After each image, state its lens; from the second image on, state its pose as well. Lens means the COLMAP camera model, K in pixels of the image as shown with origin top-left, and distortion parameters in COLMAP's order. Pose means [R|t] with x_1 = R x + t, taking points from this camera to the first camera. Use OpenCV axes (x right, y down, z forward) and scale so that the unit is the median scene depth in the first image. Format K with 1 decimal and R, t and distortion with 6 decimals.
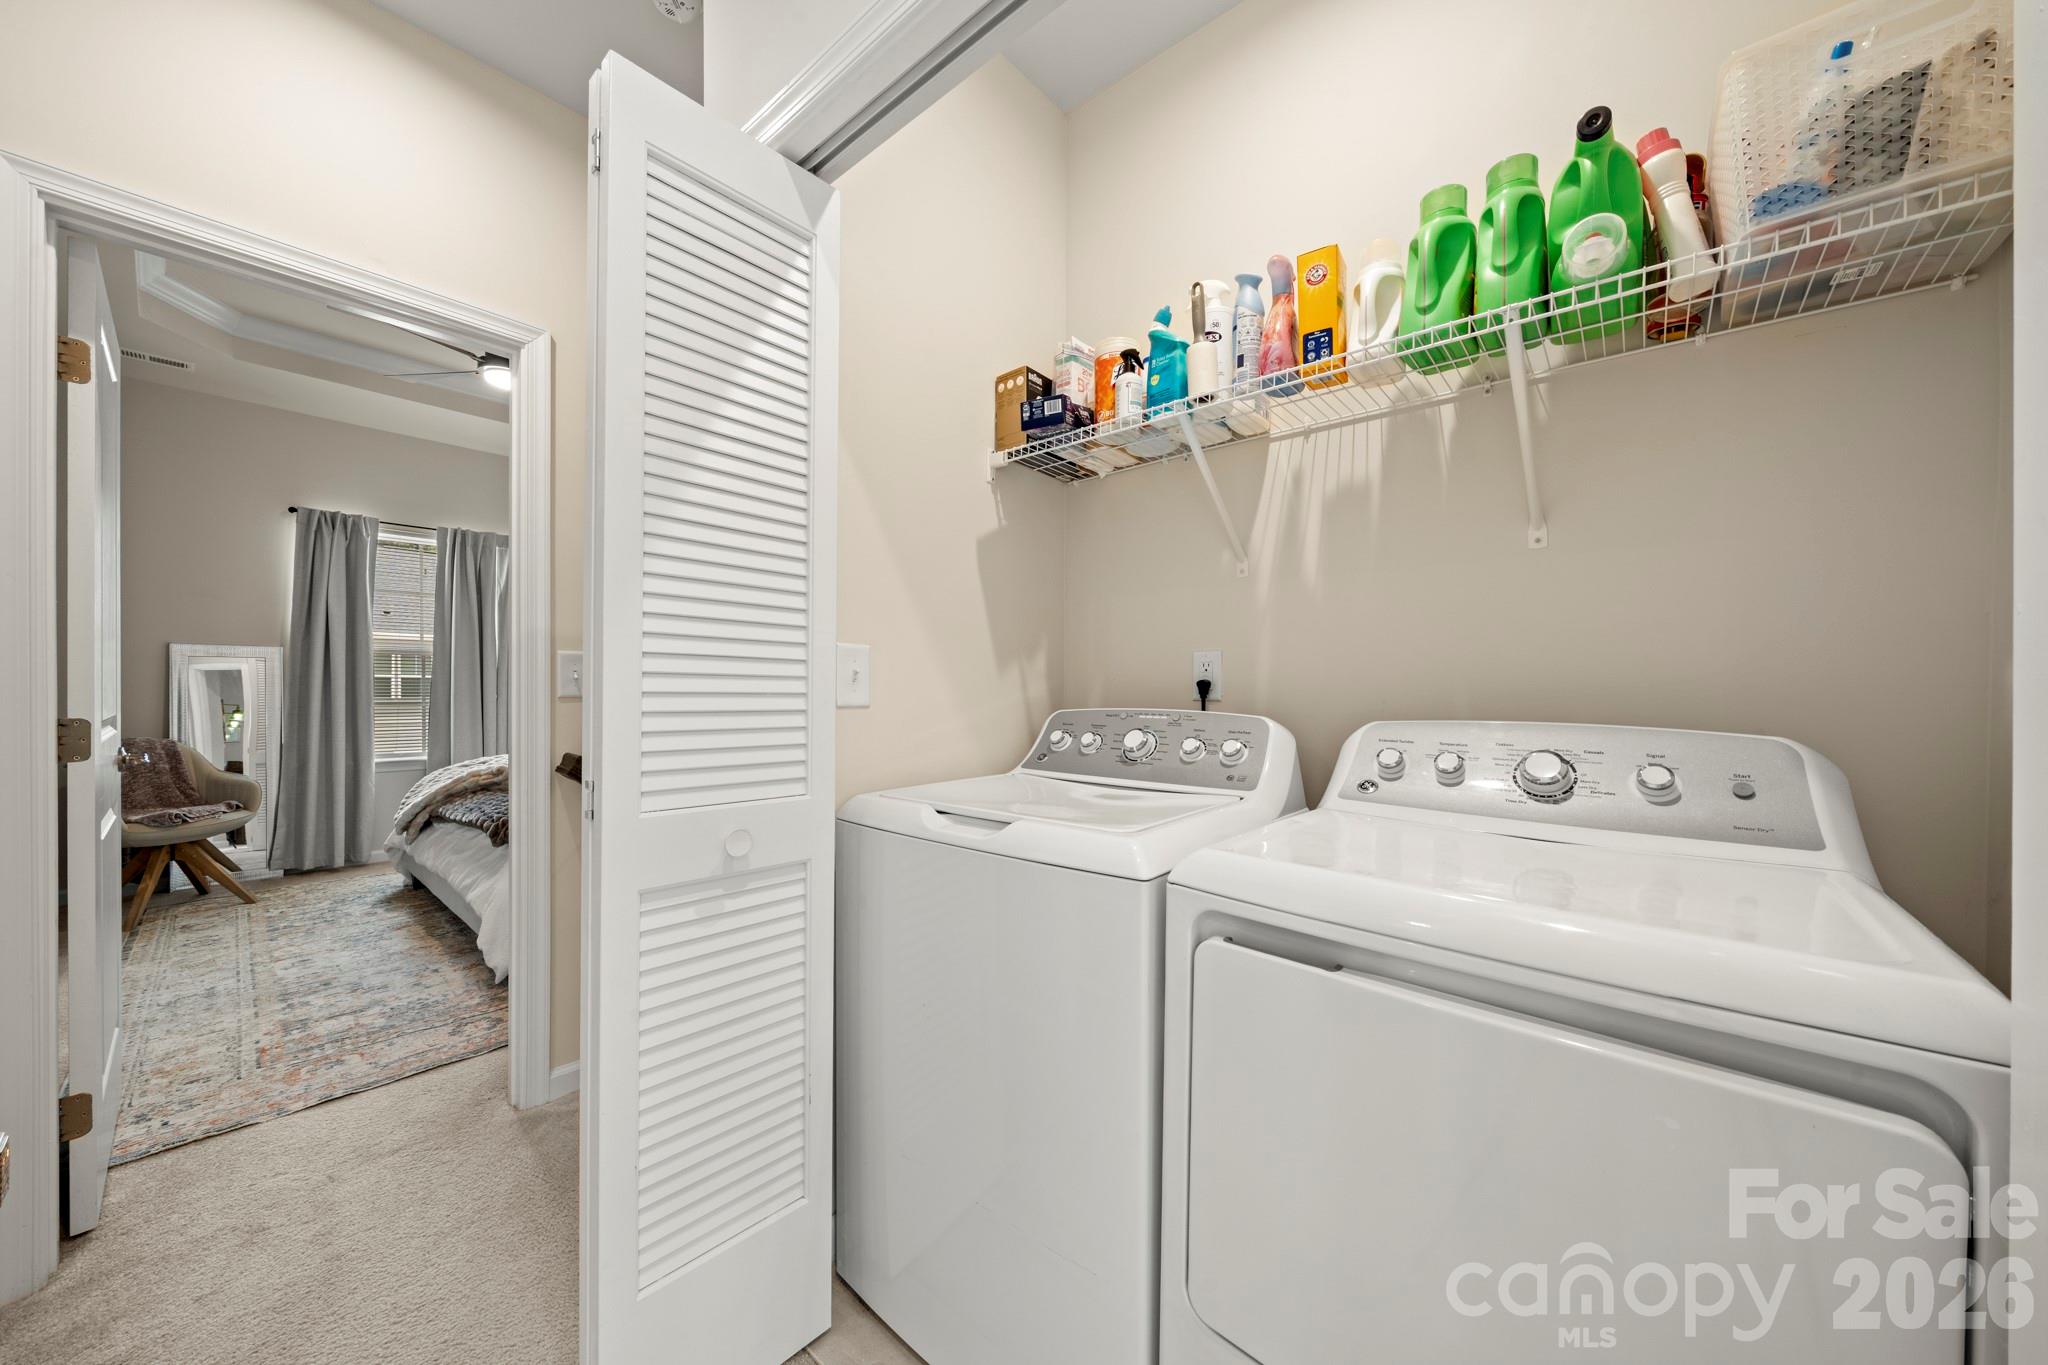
lens RADIAL K [[720.1, 0, 1024.0], [0, 720.1, 682.5], [0, 0, 1]] dist [-0.005589, -0.000076]
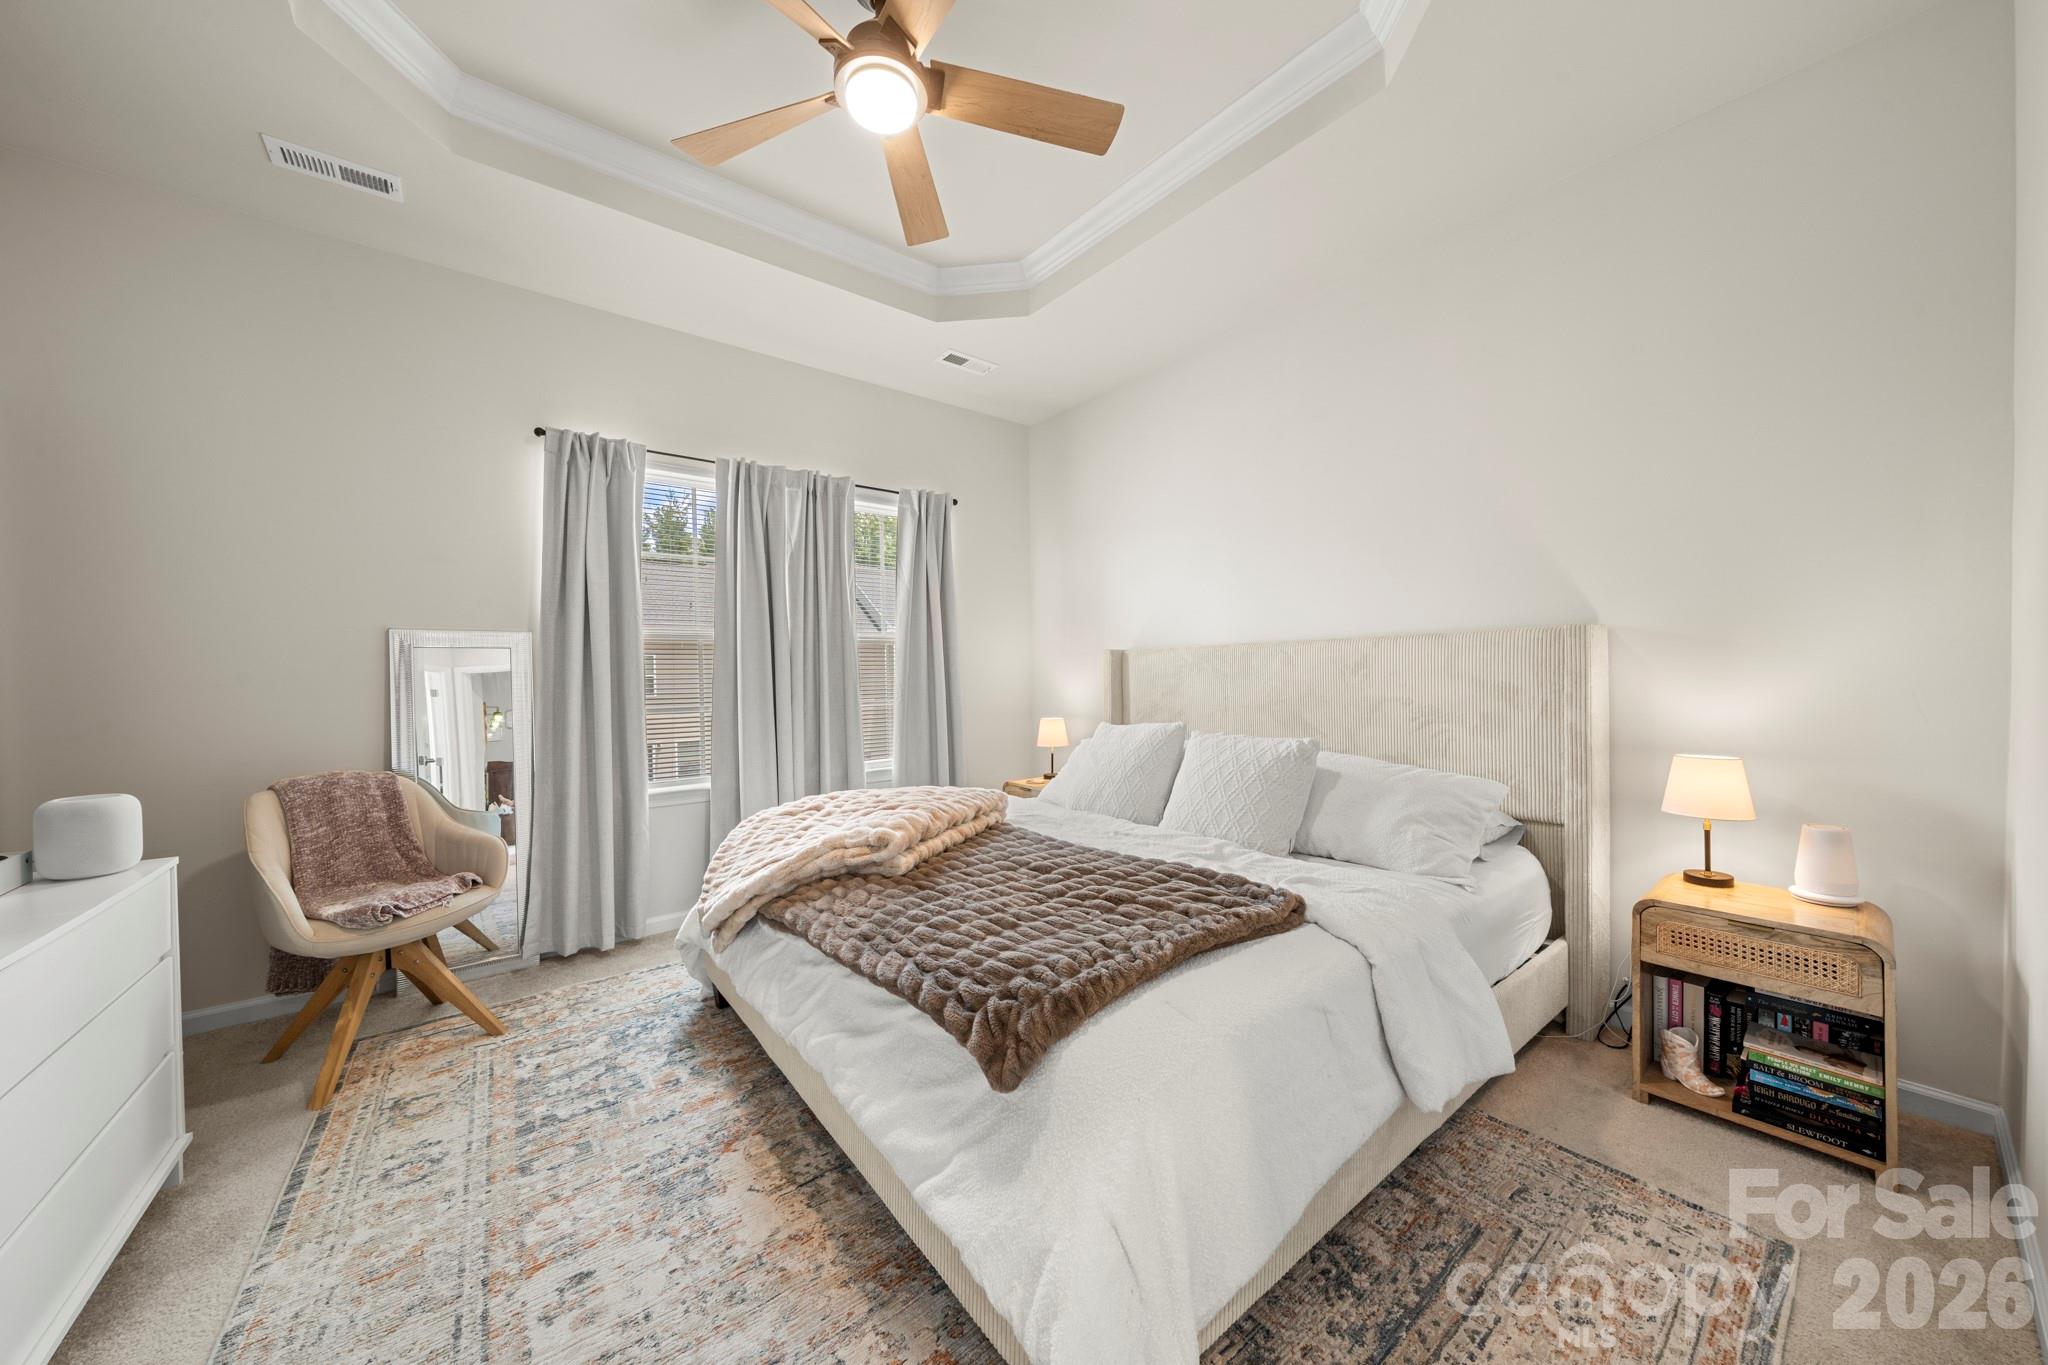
lens RADIAL K [[690.2, 0, 1024.2], [0, 690.2, 671.2], [0, 0, 1]] dist [-0.006449, 0.000001]
pose [[0.982286, -0.022775, -0.185999, -0.495738], [0.022843, 0.999737, -0.001777, -0.000102], [0.185990, -0.002503, 0.982548, 0.484612]]
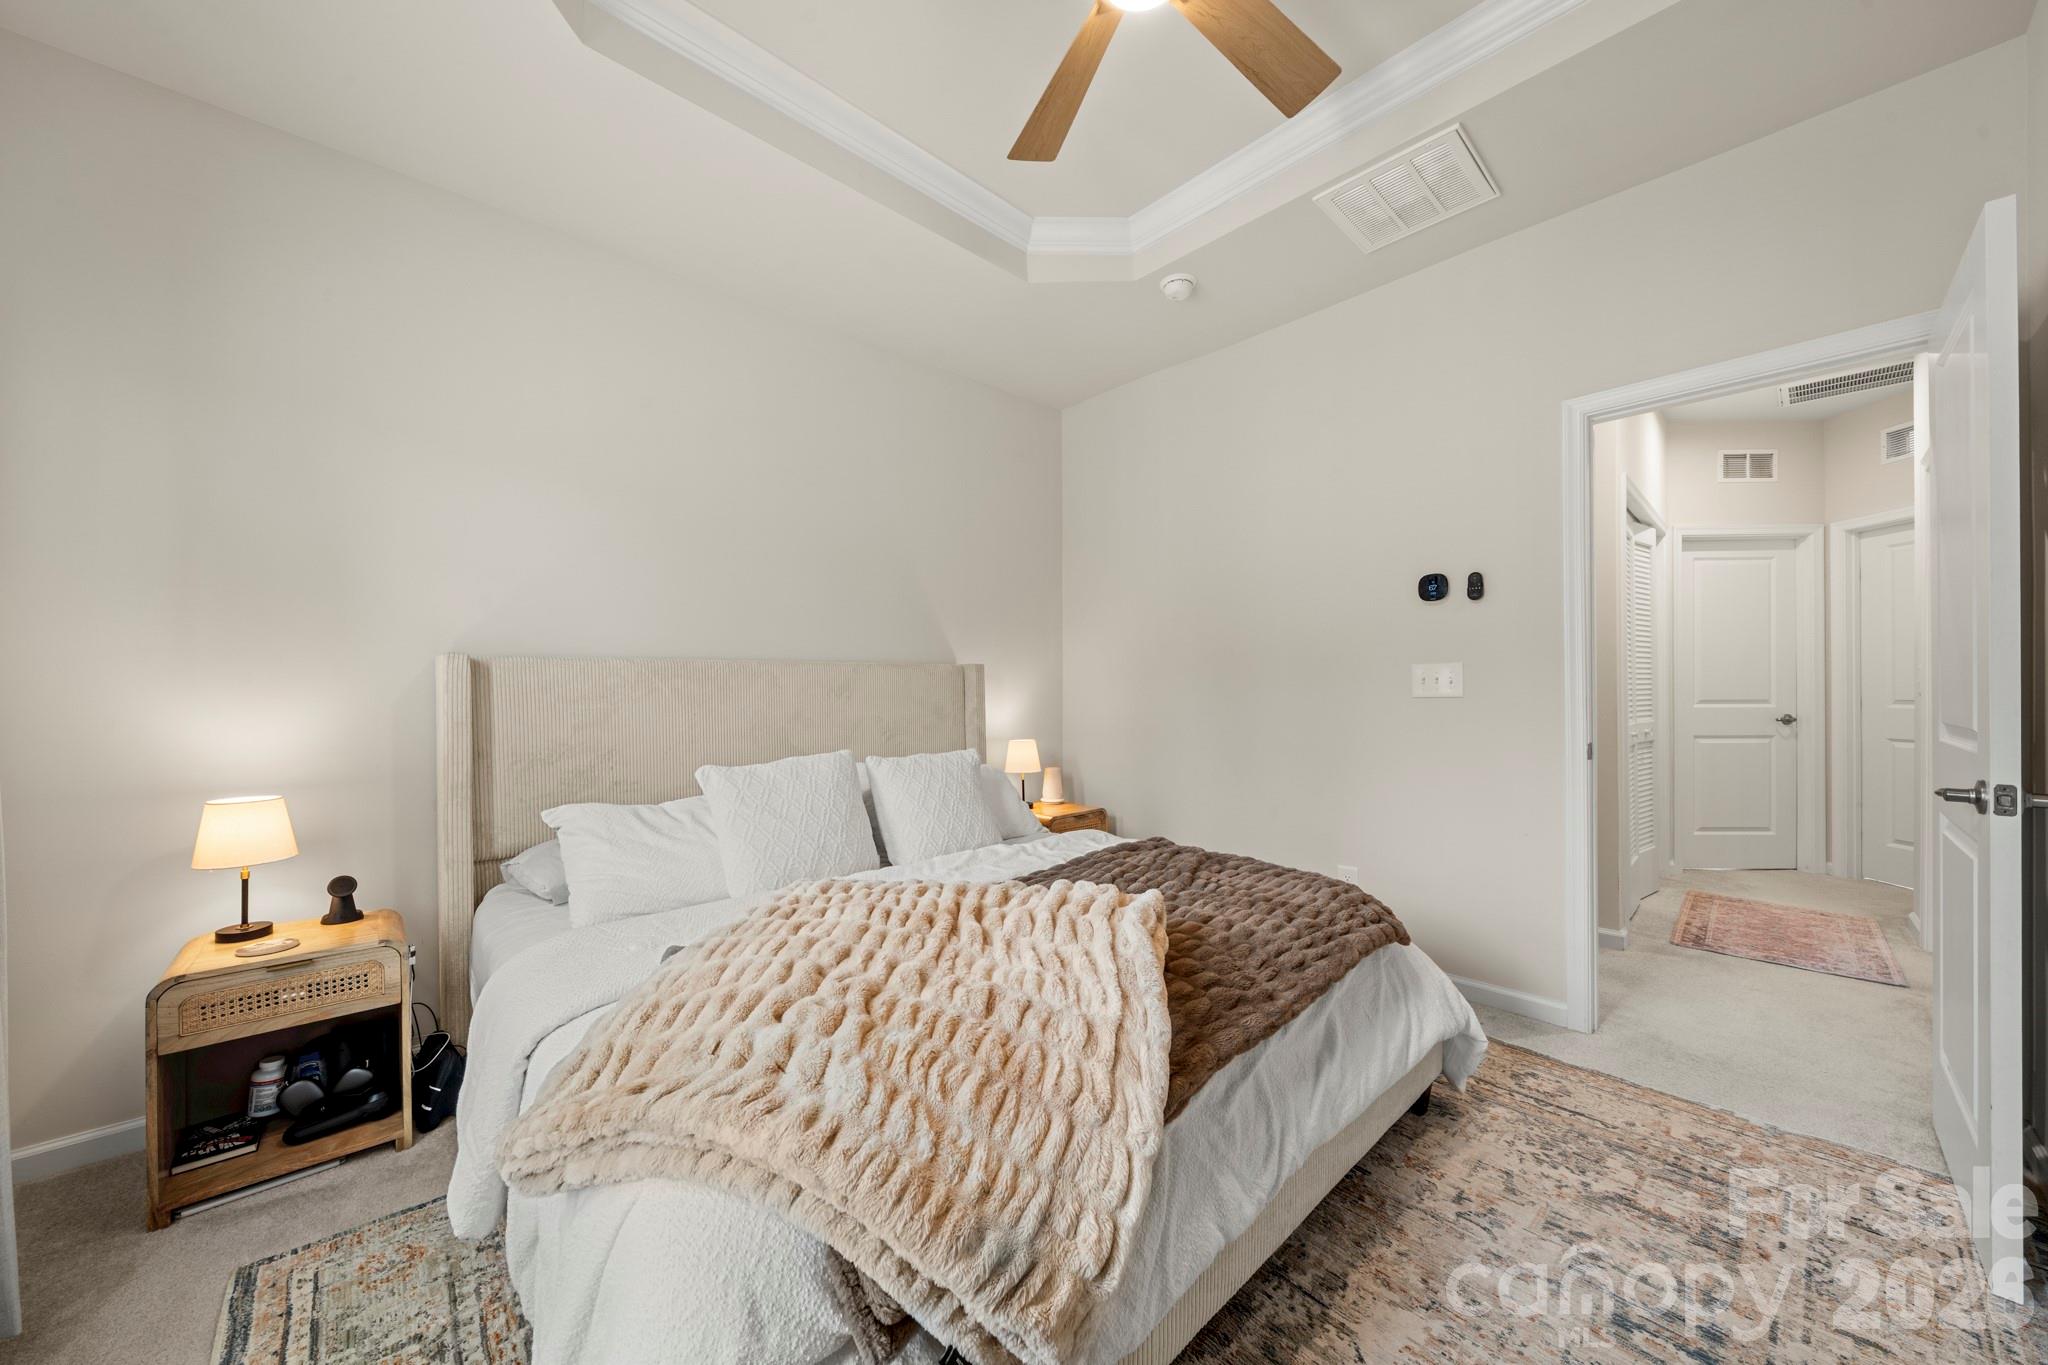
lens RADIAL K [[723.2, 0, 1022.0], [0, 723.2, 701.0], [0, 0, 1]] dist [-0.003833, -0.000399]
pose [[0.101846, -0.012186, 0.994726, -1.078442], [-0.004259, 0.999910, 0.012686, 0.003603], [-0.994791, -0.005528, 0.101785, 0.979976]]
